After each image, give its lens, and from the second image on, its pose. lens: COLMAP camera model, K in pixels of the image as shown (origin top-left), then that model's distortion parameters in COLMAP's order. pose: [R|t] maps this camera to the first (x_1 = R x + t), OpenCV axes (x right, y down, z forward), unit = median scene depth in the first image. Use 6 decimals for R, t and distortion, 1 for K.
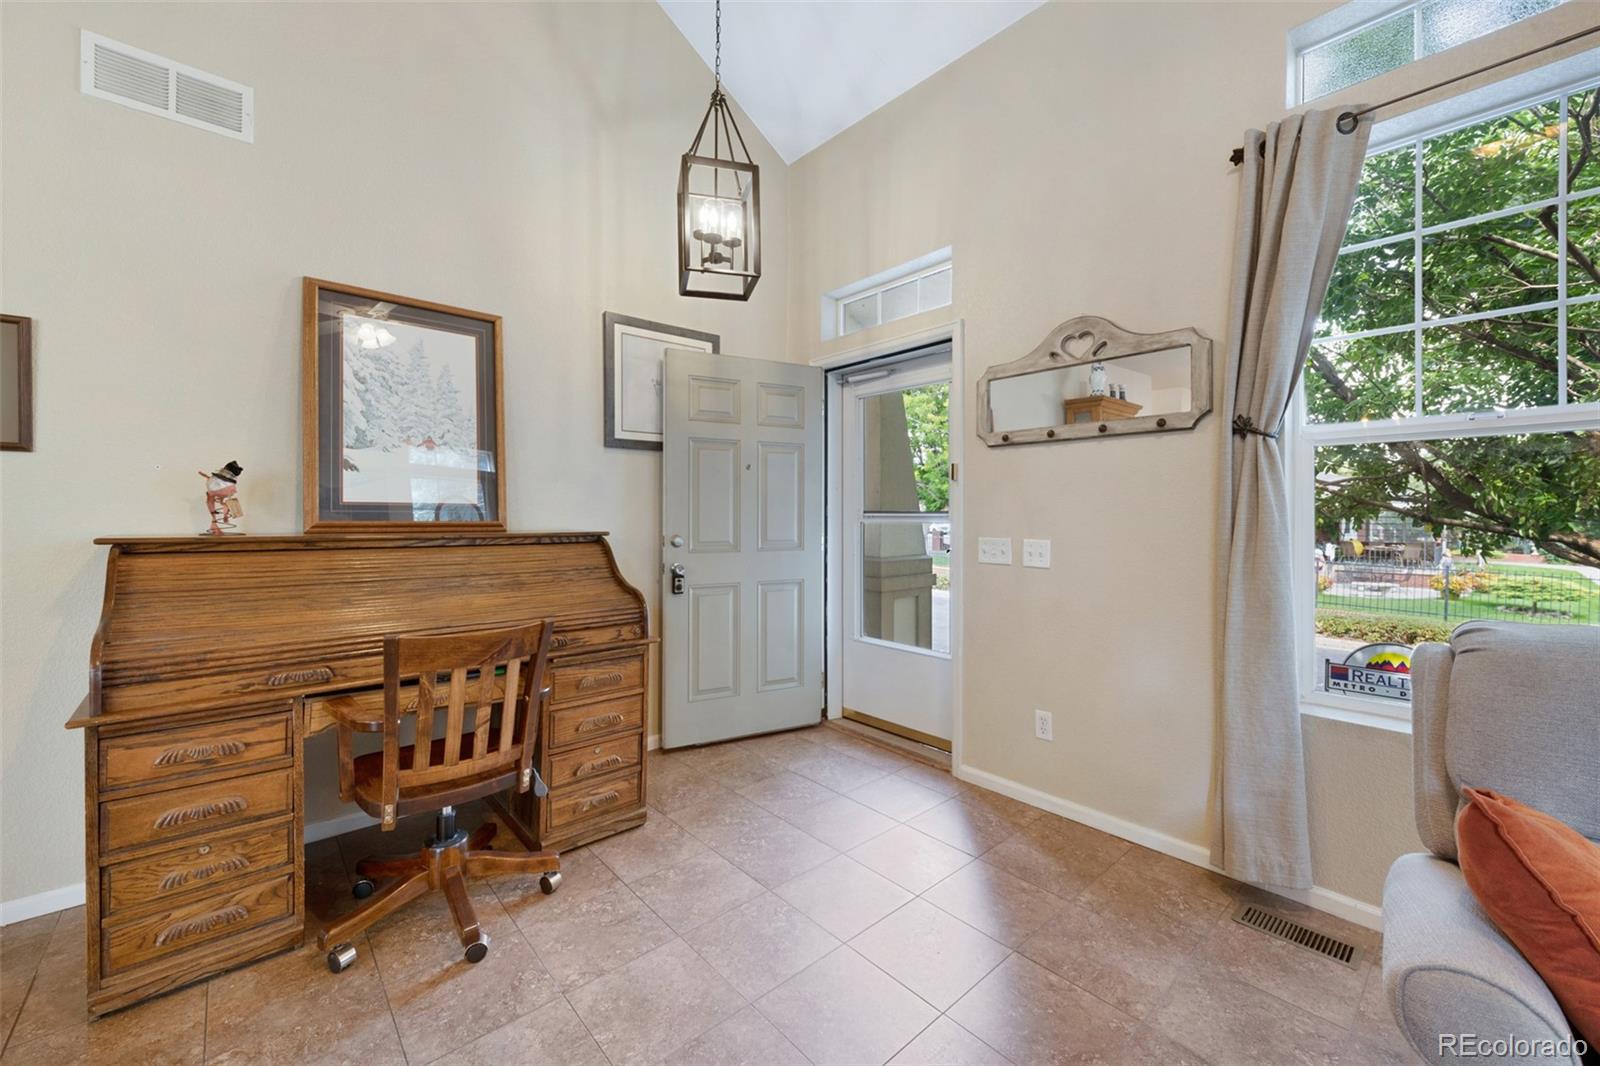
lens RADIAL K [[632.8, 0, 804.6], [0, 632.8, 512.0], [0, 0, 1]] dist [0.006044, -0.002187]
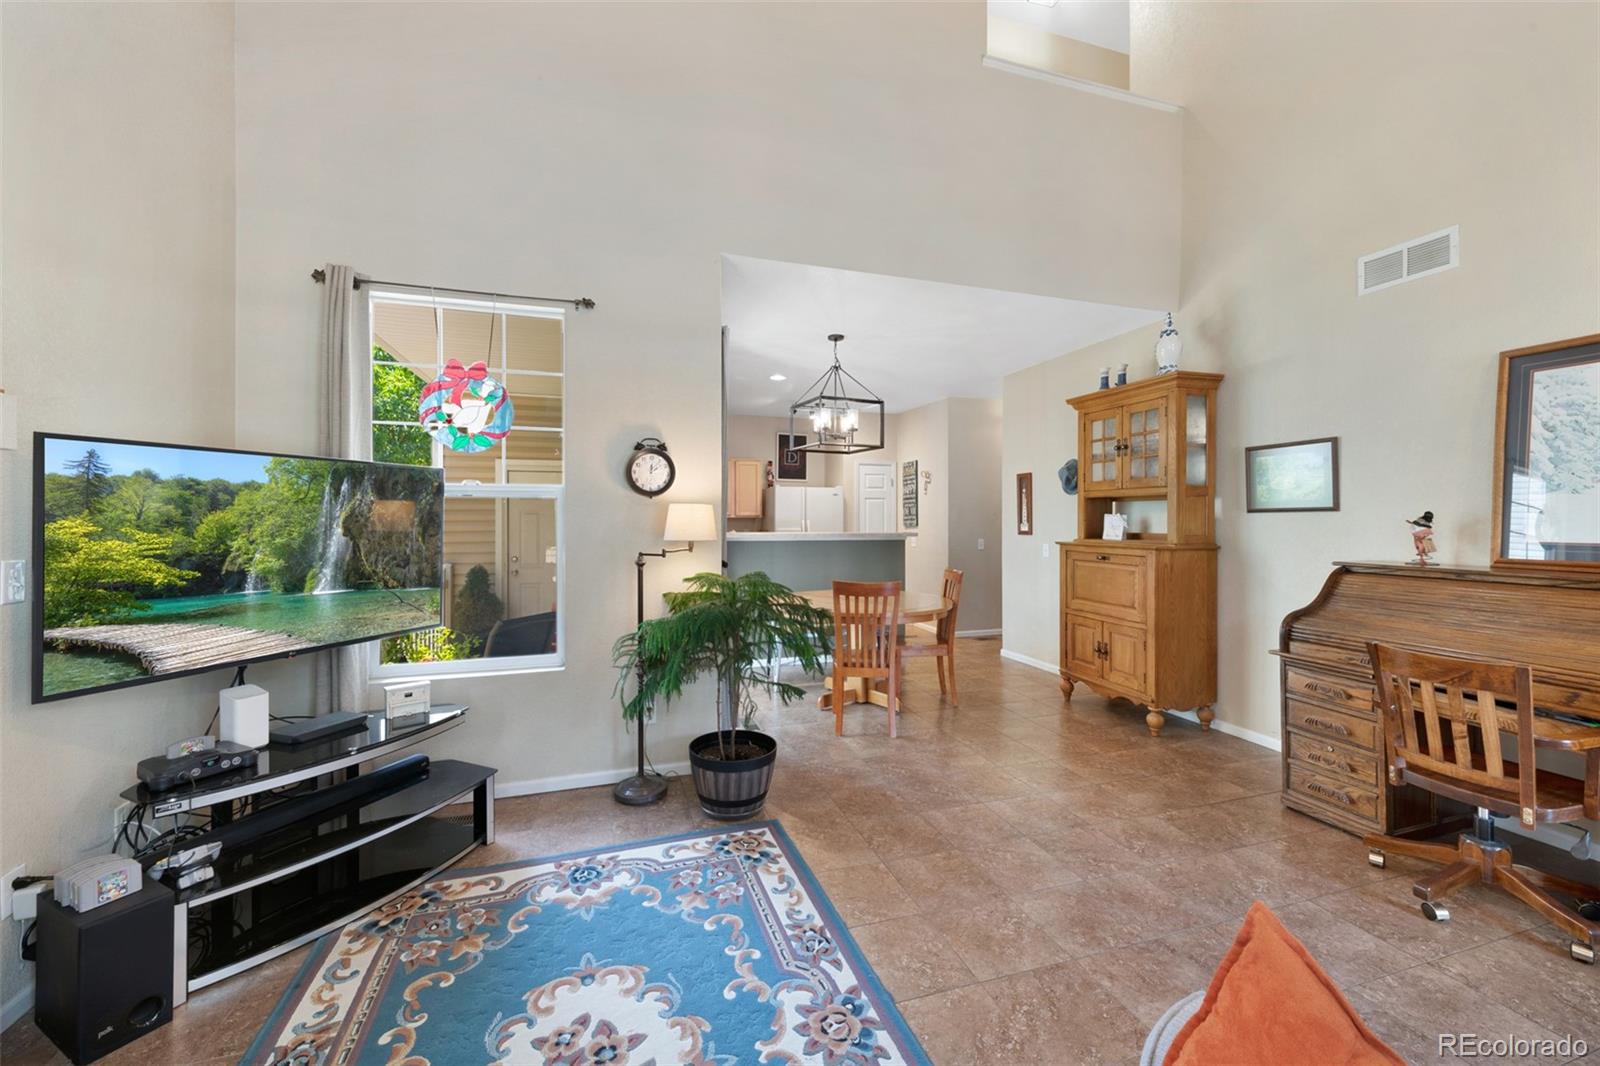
lens RADIAL K [[632.8, 0, 791.9], [0, 632.8, 523.8], [0, 0, 1]] dist [0.006044, -0.002187]
pose [[-0.426499, 0.001709, -0.904486, 0.845854], [0.002172, 0.999997, 0.000866, -0.051199], [0.904485, -0.001595, -0.426502, 0.298952]]
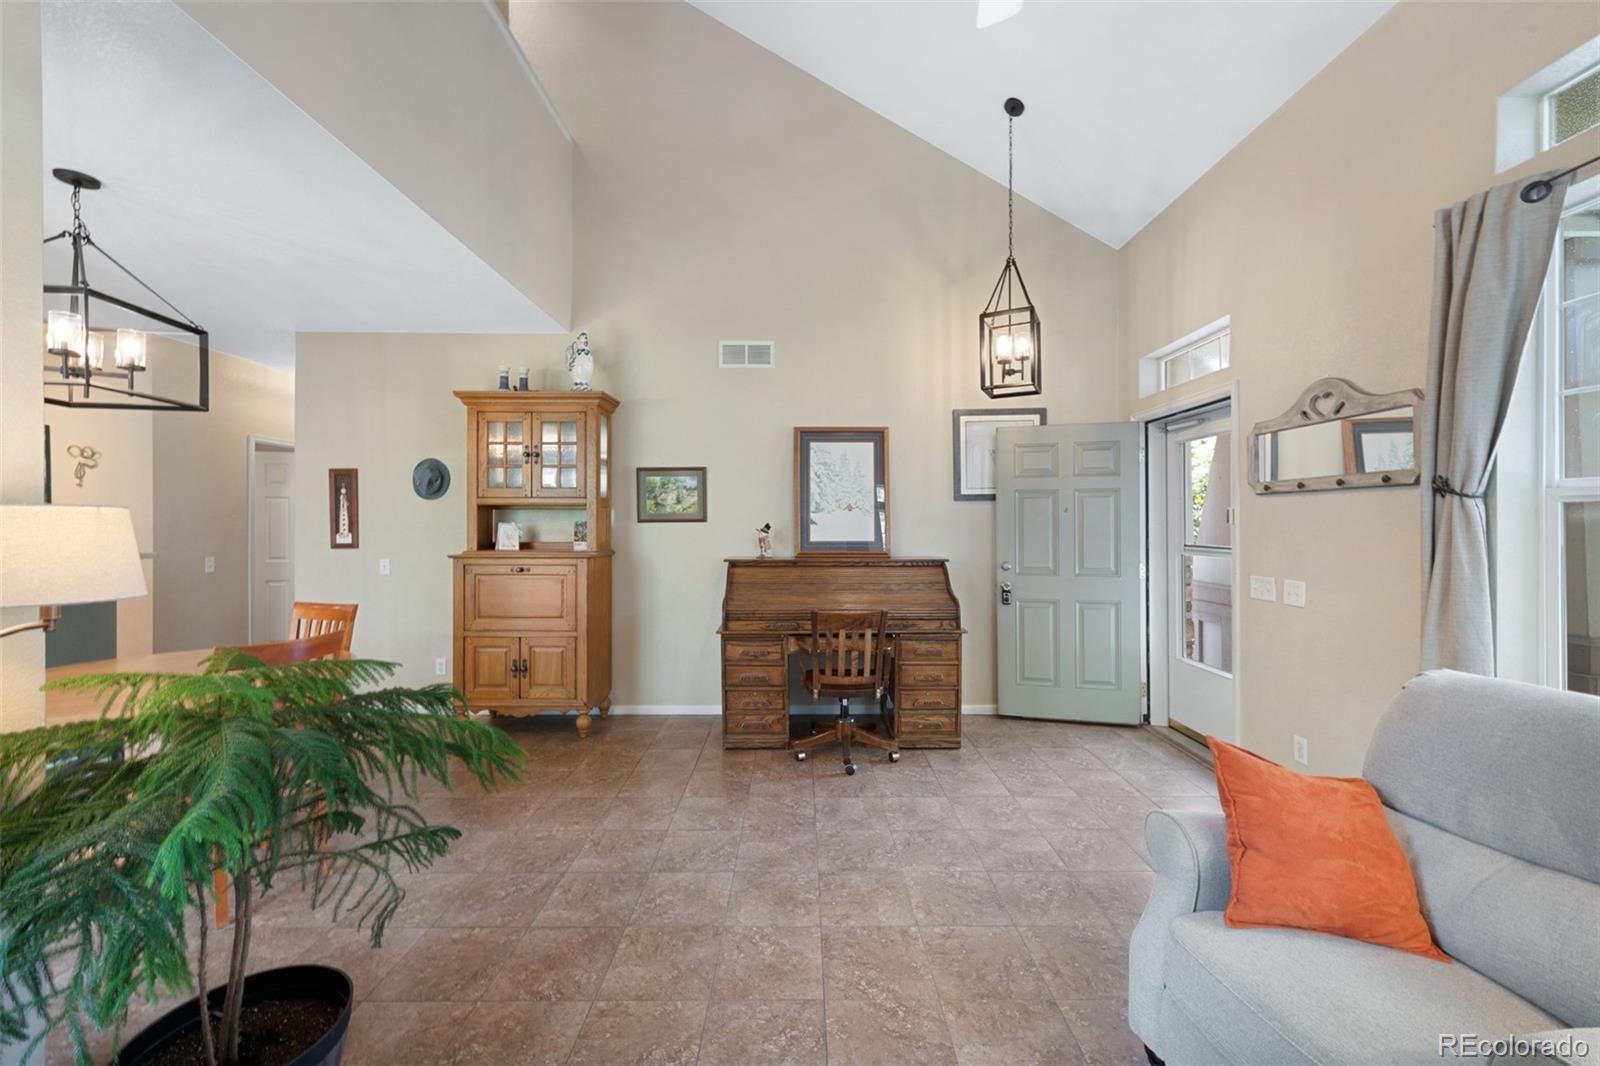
lens RADIAL K [[632.8, 0, 806.0], [0, 632.8, 524.4], [0, 0, 1]] dist [0.006044, -0.002187]
pose [[0.748871, -0.002627, -0.662711, 0.533245], [0.007176, 0.999966, 0.004145, -0.074356], [0.662677, -0.007859, 0.748864, -0.444457]]
